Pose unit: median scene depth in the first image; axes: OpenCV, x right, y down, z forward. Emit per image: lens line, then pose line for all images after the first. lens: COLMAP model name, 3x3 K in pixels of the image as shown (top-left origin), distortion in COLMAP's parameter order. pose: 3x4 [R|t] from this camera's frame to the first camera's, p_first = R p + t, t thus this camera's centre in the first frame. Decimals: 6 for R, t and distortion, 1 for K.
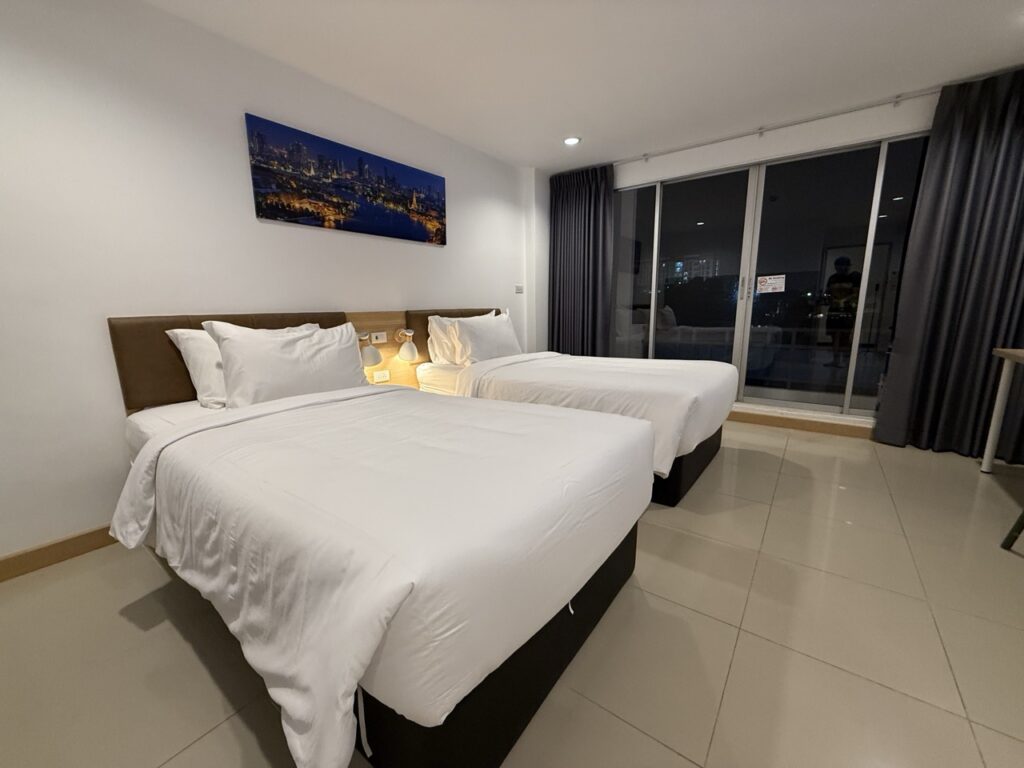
lens RADIAL K [[409.3, 0, 513.8], [0, 409.3, 383.5], [0, 0, 1]] dist [-0.000079, 0.000043]
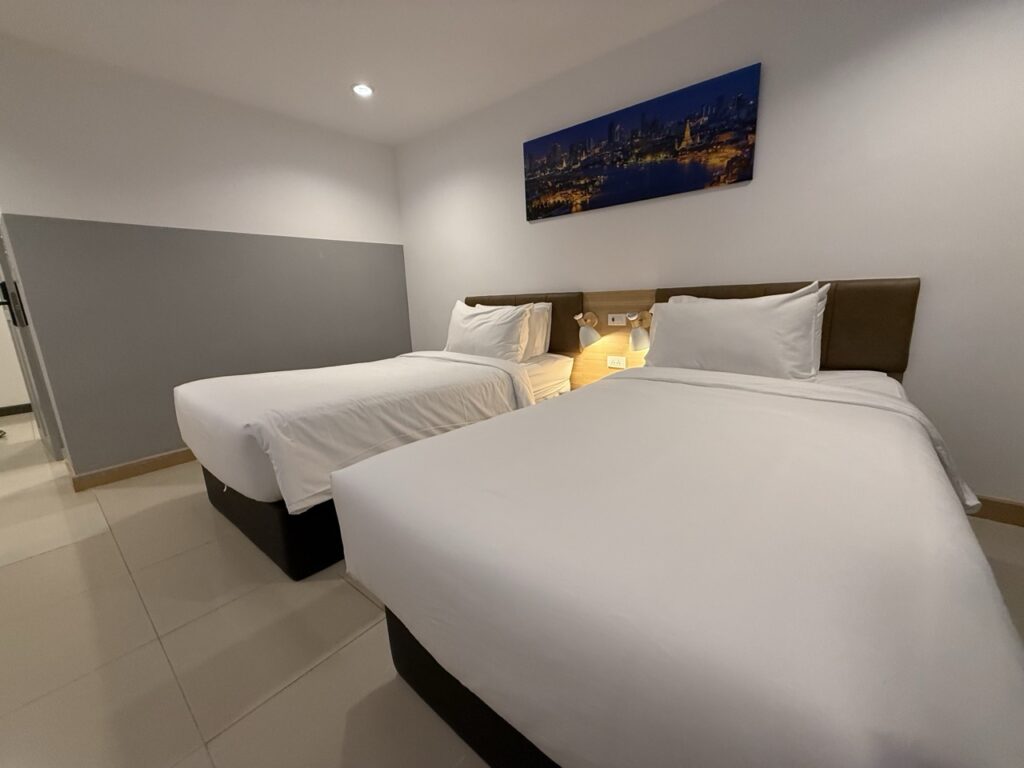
lens RADIAL K [[409.3, 0, 513.8], [0, 409.3, 383.5], [0, 0, 1]] dist [-0.000079, 0.000043]
pose [[-0.066629, 0.232034, -0.970423, 0.663422], [-0.144222, 0.960131, 0.239475, -0.176162], [0.987300, 0.155912, -0.030508, 0.901494]]
